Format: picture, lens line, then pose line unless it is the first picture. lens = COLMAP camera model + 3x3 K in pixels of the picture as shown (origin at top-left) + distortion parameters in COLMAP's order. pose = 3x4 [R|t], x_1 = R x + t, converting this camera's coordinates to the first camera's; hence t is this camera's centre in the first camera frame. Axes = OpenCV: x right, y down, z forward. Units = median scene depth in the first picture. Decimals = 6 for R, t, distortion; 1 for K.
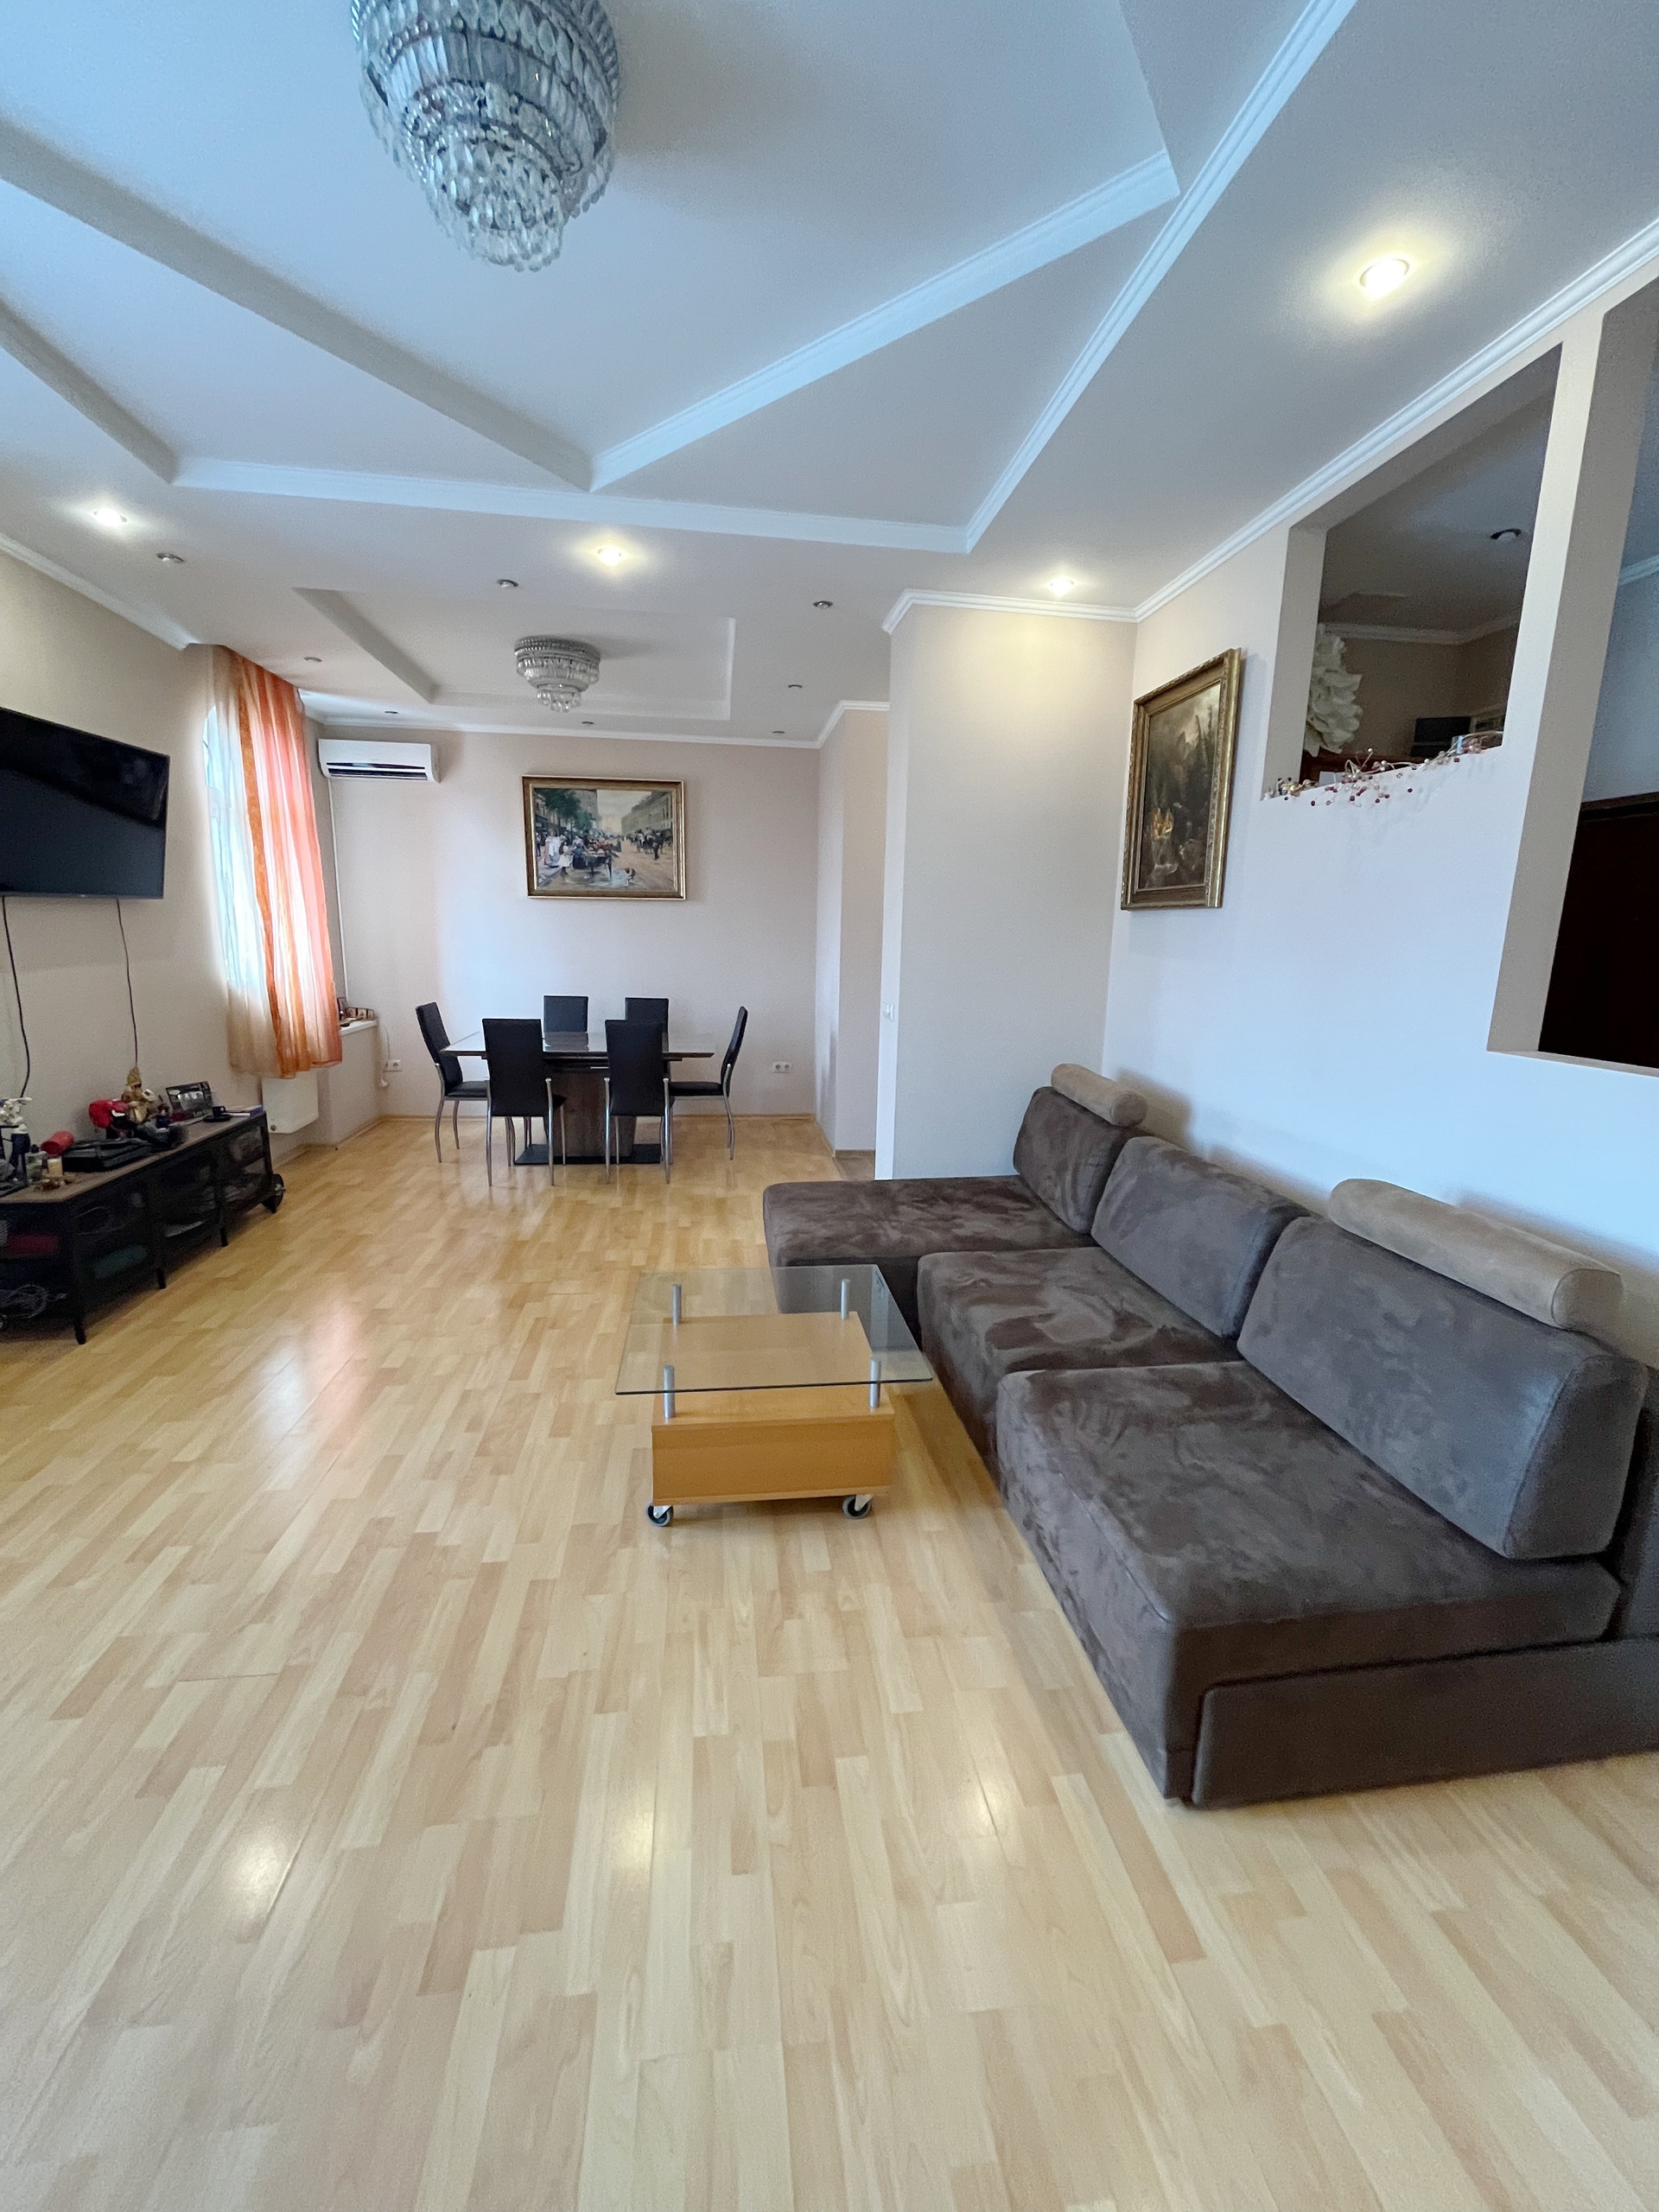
lens RADIAL K [[885.5, 0, 829.5], [0, 885.5, 1106.0], [0, 0, 1]] dist [-0.001895, 0.000016]
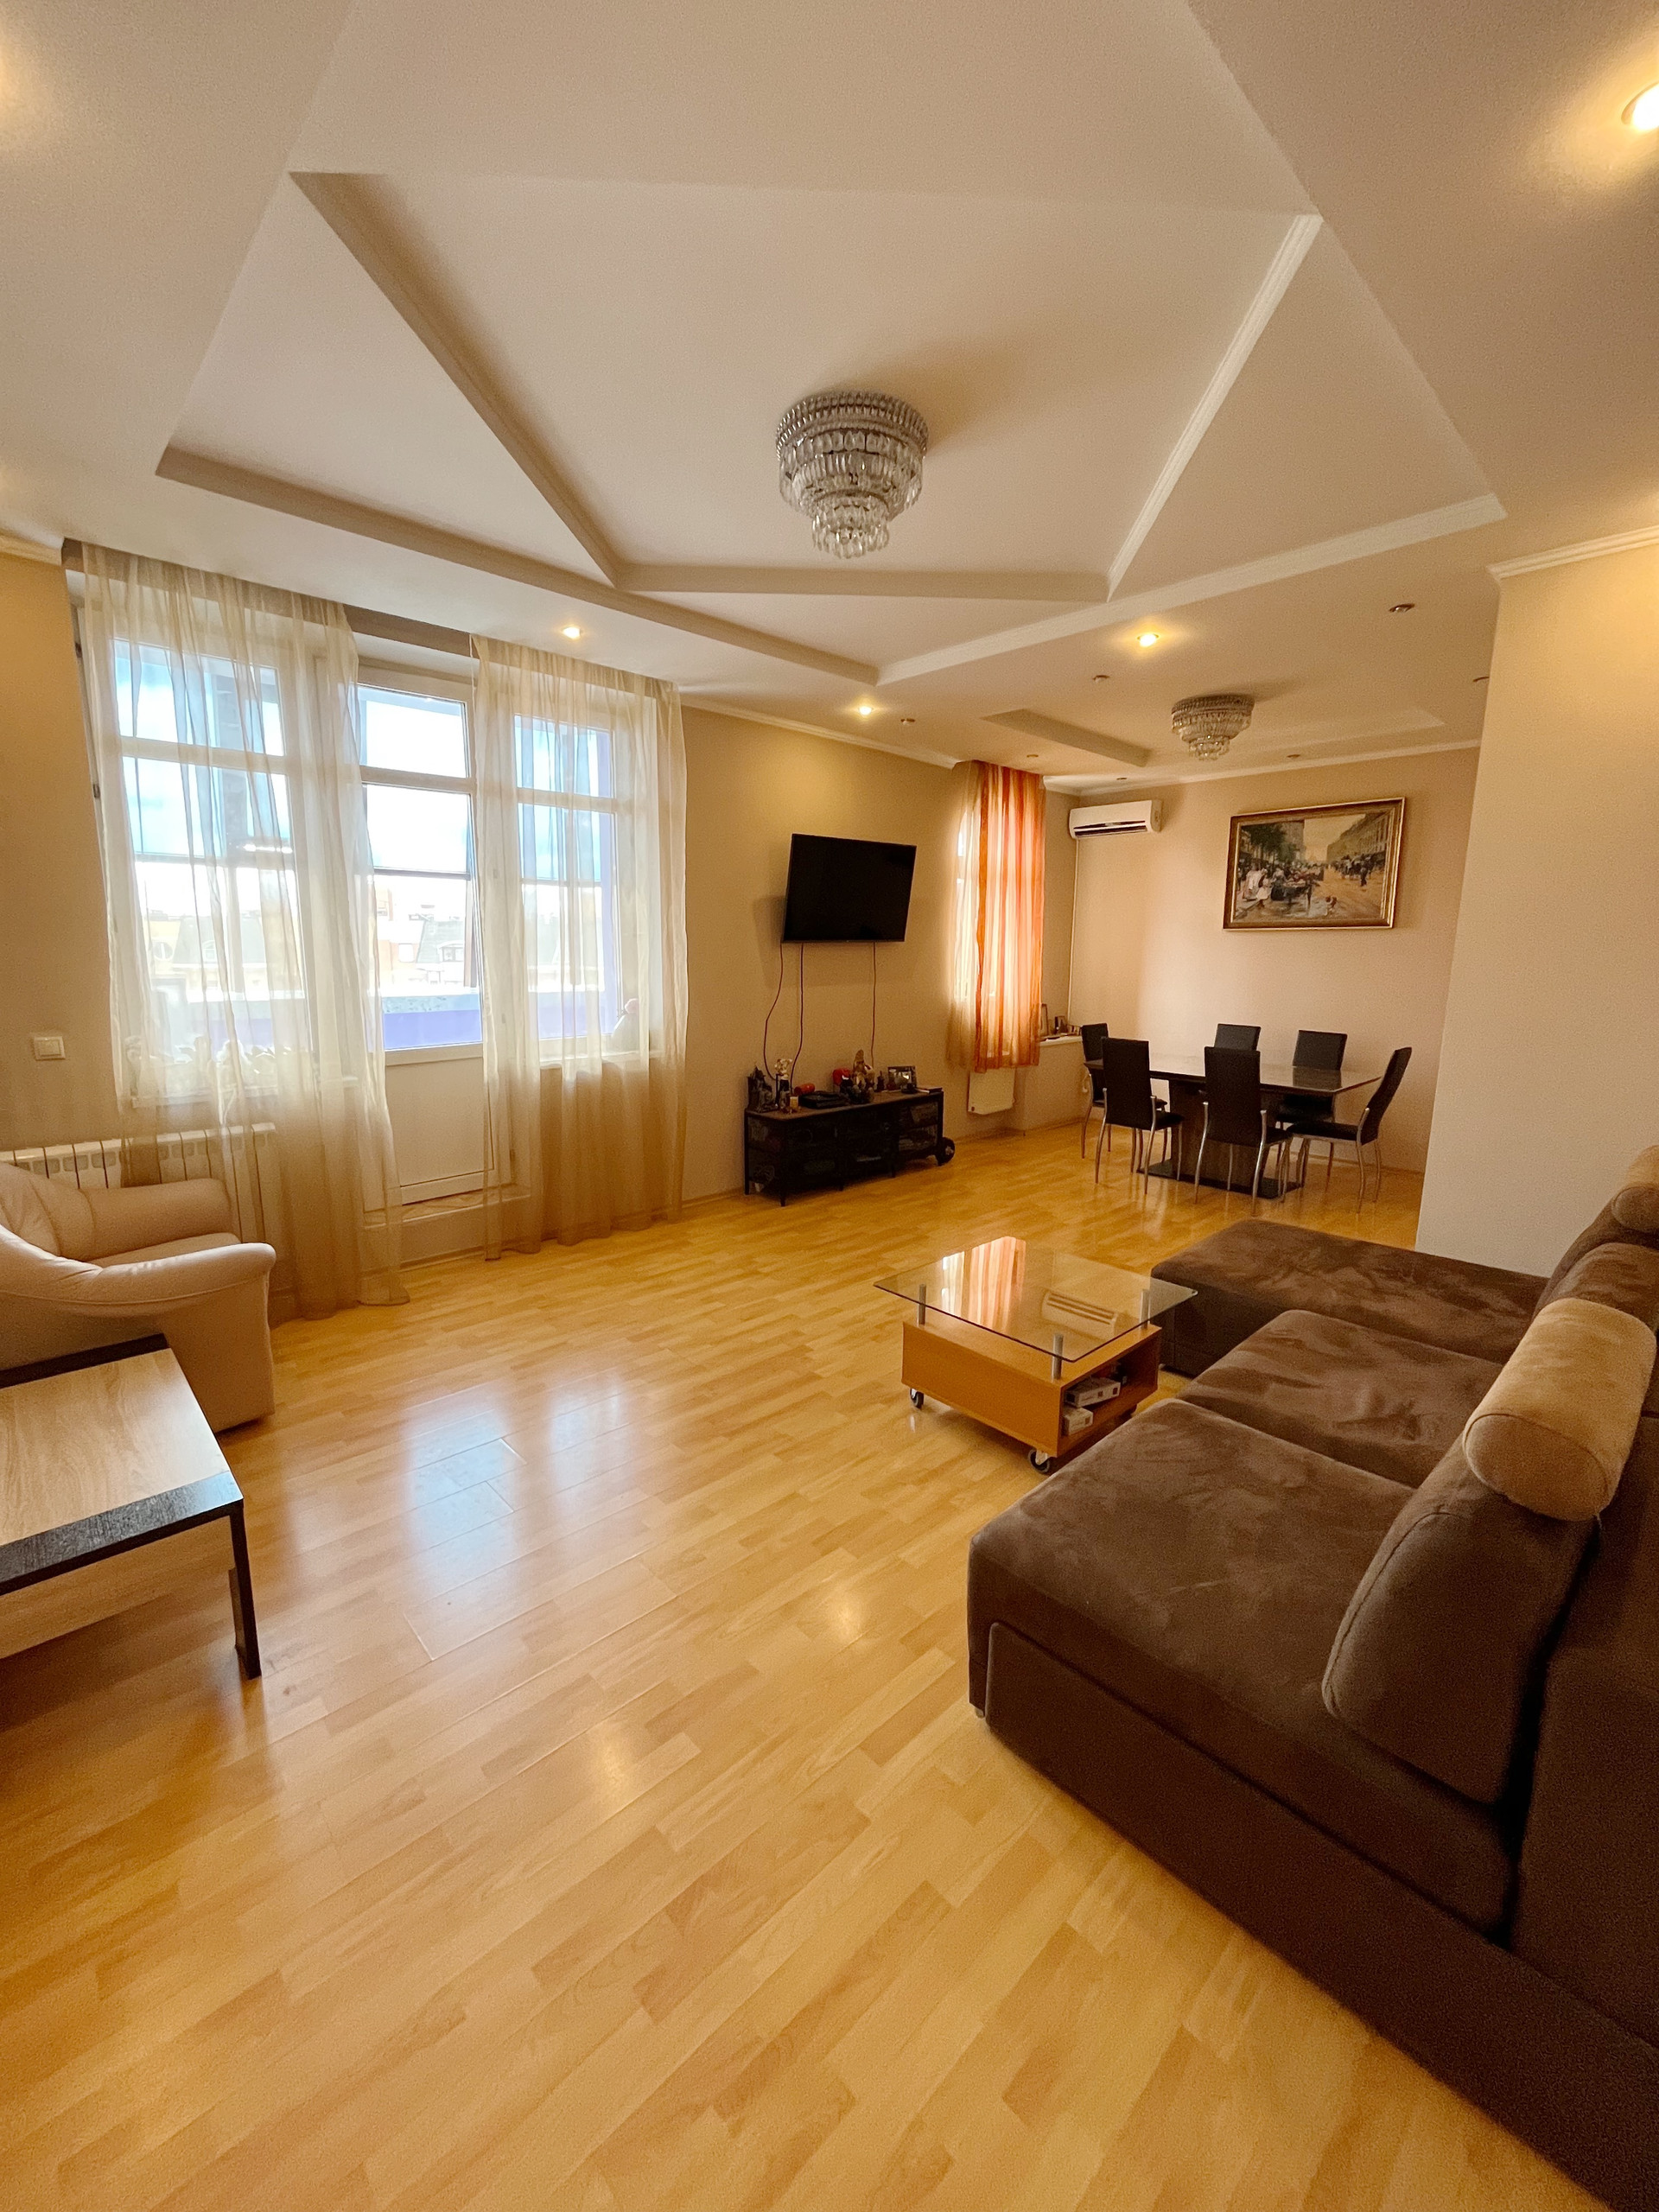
lens RADIAL K [[885.5, 0, 829.5], [0, 885.5, 1106.0], [0, 0, 1]] dist [-0.001895, 0.000016]
pose [[0.591416, 0.127508, -0.796221, 0.373982], [-0.154516, 0.987041, 0.043295, -0.004712], [0.791424, 0.097424, 0.603454, 0.024731]]
